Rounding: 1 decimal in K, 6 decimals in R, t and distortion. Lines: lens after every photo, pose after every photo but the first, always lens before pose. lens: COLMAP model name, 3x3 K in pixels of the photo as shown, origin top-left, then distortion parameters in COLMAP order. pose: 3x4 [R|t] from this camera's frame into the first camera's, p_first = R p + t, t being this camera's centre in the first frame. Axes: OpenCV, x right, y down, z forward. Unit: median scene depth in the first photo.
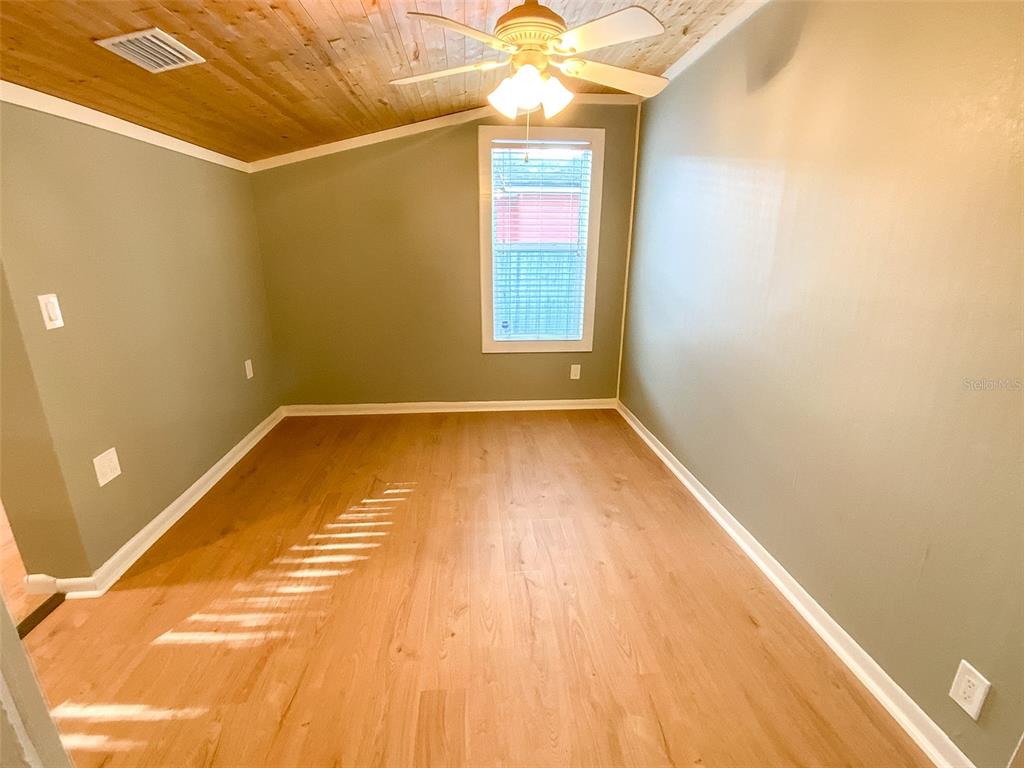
lens RADIAL K [[499.5, 0, 513.1], [0, 499.5, 385.1], [0, 0, 1]] dist [0.027892, -0.022383]
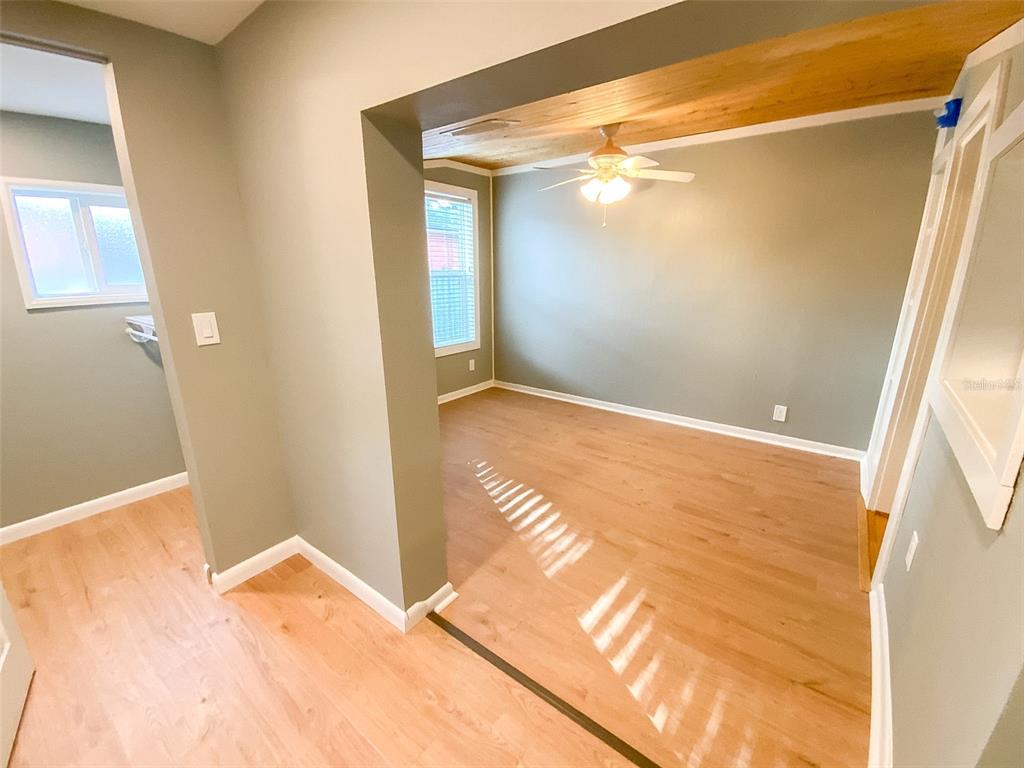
lens RADIAL K [[452.3, 0, 514.7], [0, 452.3, 390.3], [0, 0, 1]] dist [-0.001214, -0.000307]
pose [[0.649774, -0.209124, 0.730794, -0.865400], [0.226735, 0.970967, 0.076254, -0.034538], [-0.725524, 0.116149, 0.678325, 0.126523]]
